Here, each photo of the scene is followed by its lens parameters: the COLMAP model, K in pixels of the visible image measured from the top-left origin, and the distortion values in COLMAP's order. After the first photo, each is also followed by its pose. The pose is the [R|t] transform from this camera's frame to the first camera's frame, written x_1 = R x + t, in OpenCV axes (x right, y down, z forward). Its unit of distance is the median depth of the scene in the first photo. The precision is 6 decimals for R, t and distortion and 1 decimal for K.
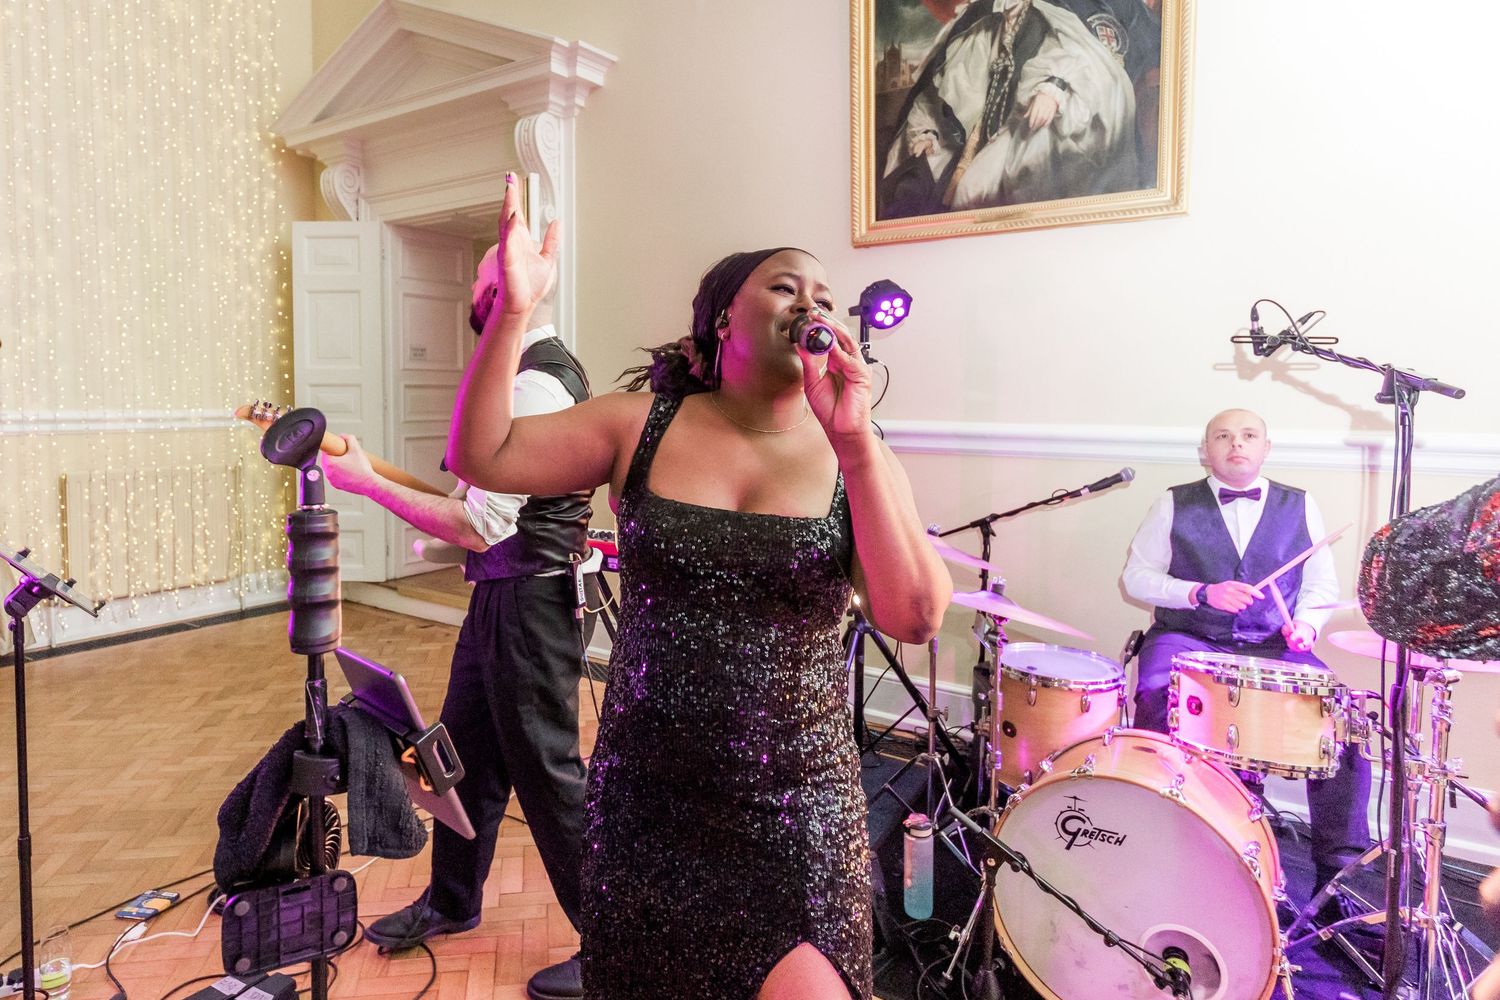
lens RADIAL K [[794.6, 0, 750.0], [0, 794.6, 500.0], [0, 0, 1]] dist [0.017837, 0.000389]
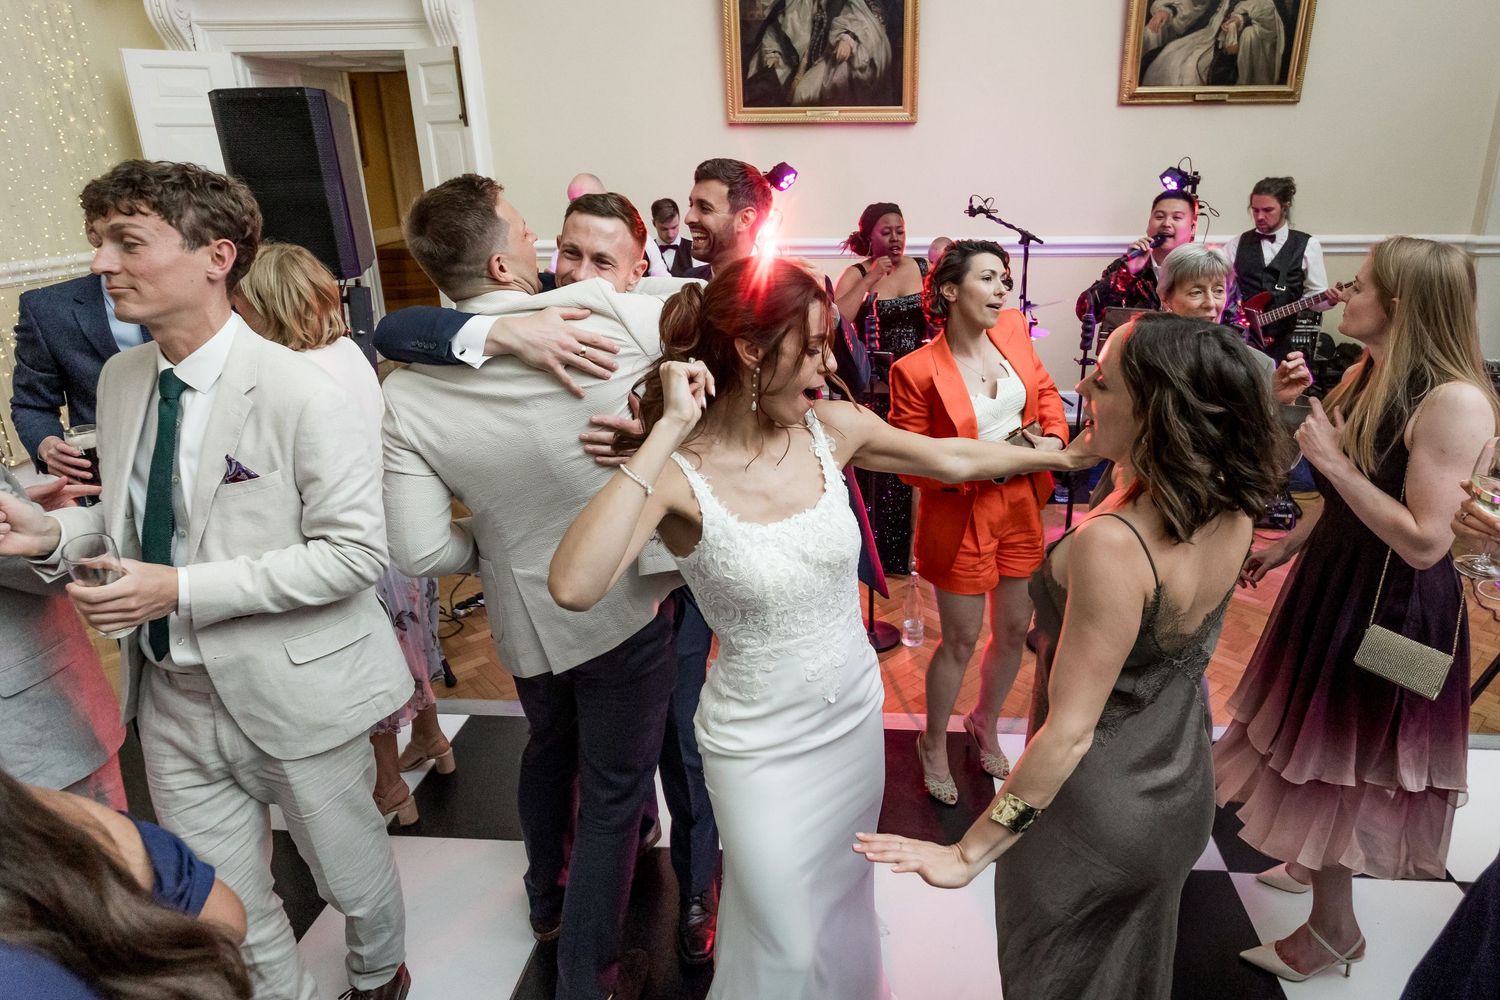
lens RADIAL K [[800.6, 0, 750.0], [0, 800.6, 500.0], [0, 0, 1]] dist [0.002146, 0.000731]
pose [[0.873424, -0.215807, 0.436529, -0.772734], [0.079269, 0.947490, 0.309805, -0.113097], [-0.480464, -0.235988, 0.844668, -0.599558]]
